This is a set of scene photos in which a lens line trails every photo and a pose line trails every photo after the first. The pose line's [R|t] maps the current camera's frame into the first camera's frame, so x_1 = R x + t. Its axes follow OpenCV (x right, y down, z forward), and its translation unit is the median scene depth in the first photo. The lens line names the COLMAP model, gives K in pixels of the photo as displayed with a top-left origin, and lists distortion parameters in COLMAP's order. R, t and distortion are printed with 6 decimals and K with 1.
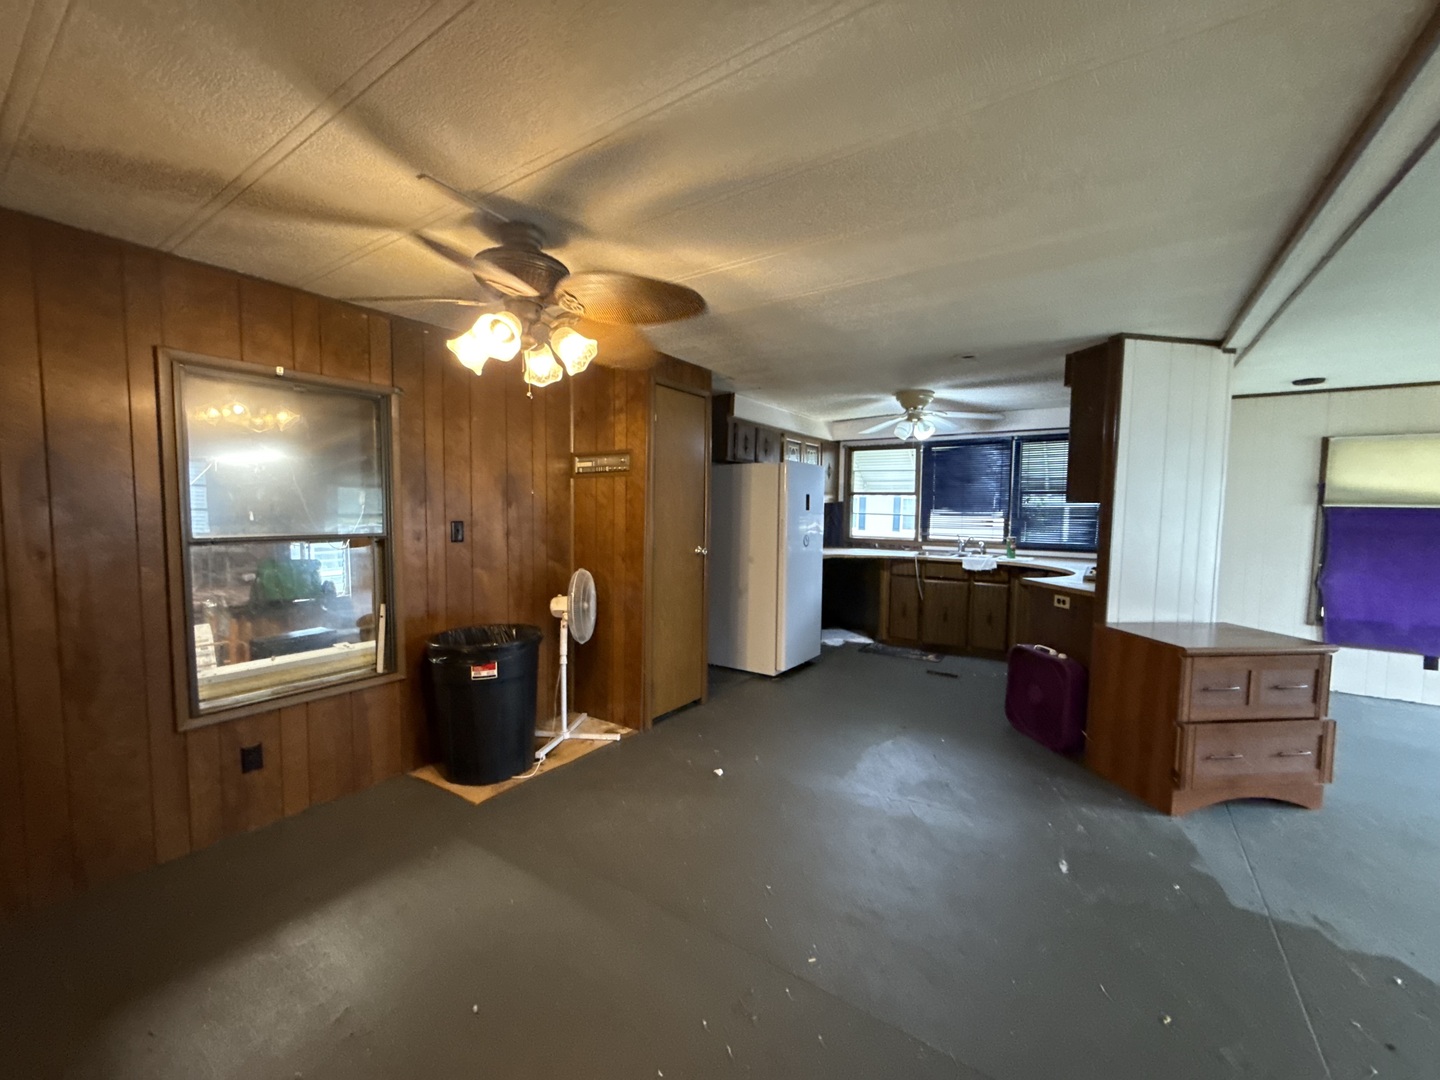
lens RADIAL K [[572.4, 0, 713.2], [0, 572.4, 543.5], [0, 0, 1]] dist [-0.008853, 0.000094]
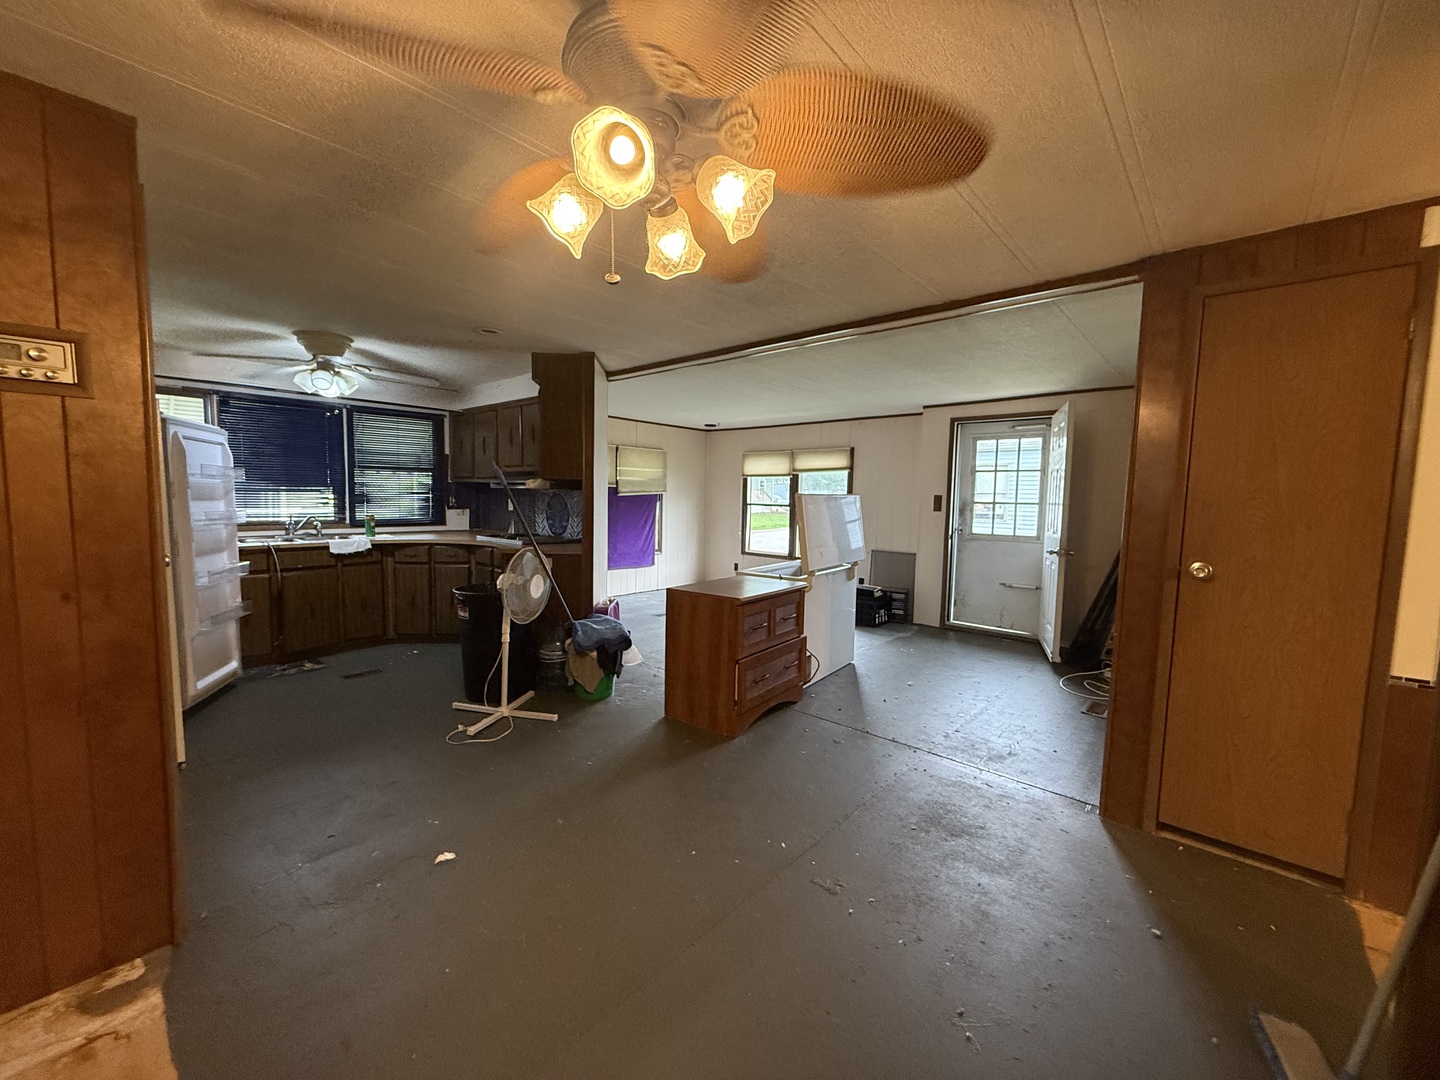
lens RADIAL K [[572.4, 0, 713.2], [0, 572.4, 543.5], [0, 0, 1]] dist [-0.008853, 0.000094]
pose [[0.138466, -0.093763, 0.985919, -0.579704], [0.053878, 0.994747, 0.087036, -0.025289], [-0.988901, 0.041068, 0.142790, 0.542689]]
